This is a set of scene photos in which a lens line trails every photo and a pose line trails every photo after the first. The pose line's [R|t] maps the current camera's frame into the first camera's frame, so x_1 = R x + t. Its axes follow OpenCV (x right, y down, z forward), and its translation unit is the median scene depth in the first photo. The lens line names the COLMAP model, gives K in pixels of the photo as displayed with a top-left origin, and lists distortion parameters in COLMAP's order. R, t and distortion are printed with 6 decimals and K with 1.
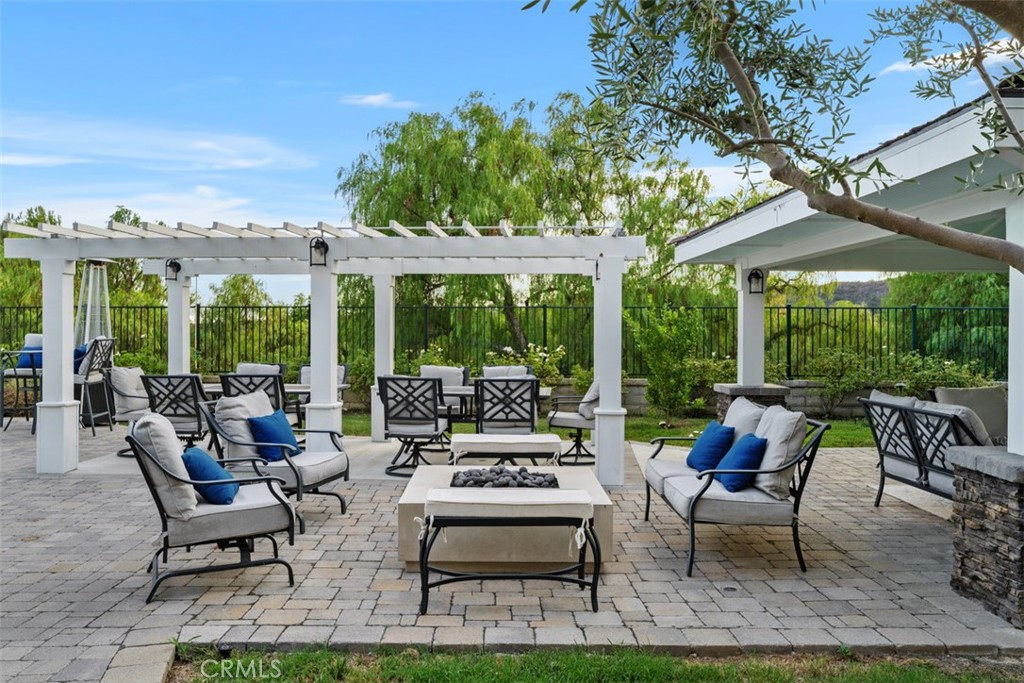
lens RADIAL K [[815.3, 0, 509.6], [0, 815.3, 335.1], [0, 0, 1]] dist [0.015860, 0.005117]
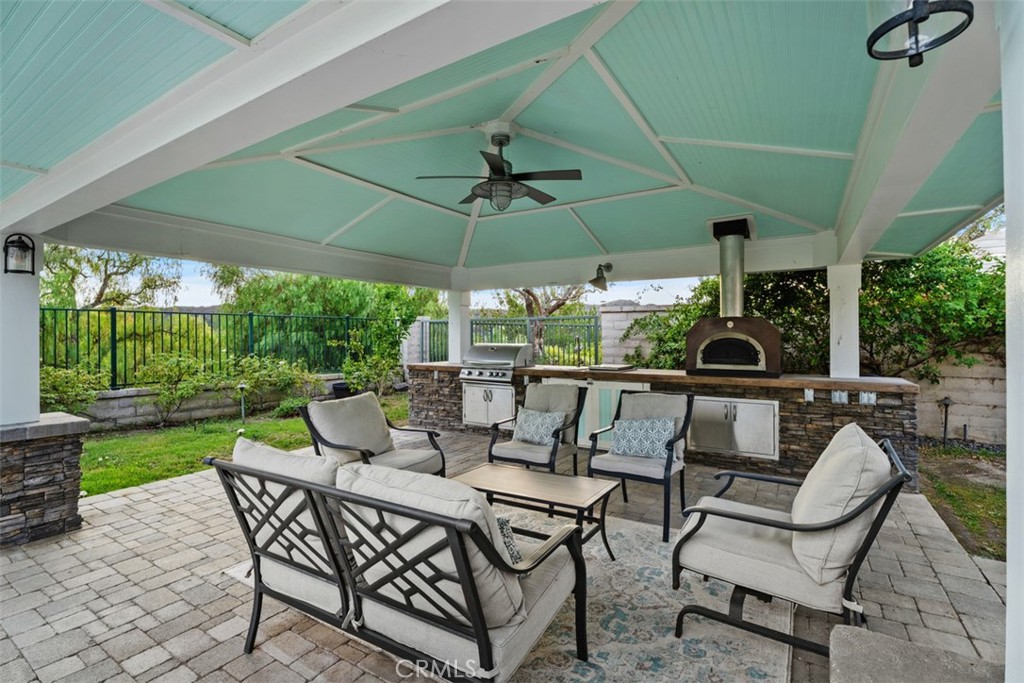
lens RADIAL K [[456.0, 0, 507.3], [0, 456.0, 334.5], [0, 0, 1]] dist [-0.009022, 0.000029]
pose [[0.532681, -0.002963, 0.846311, 0.156806], [0.012445, 0.999913, -0.004332, 0.000800], [-0.846225, 0.012840, 0.532671, 0.379119]]
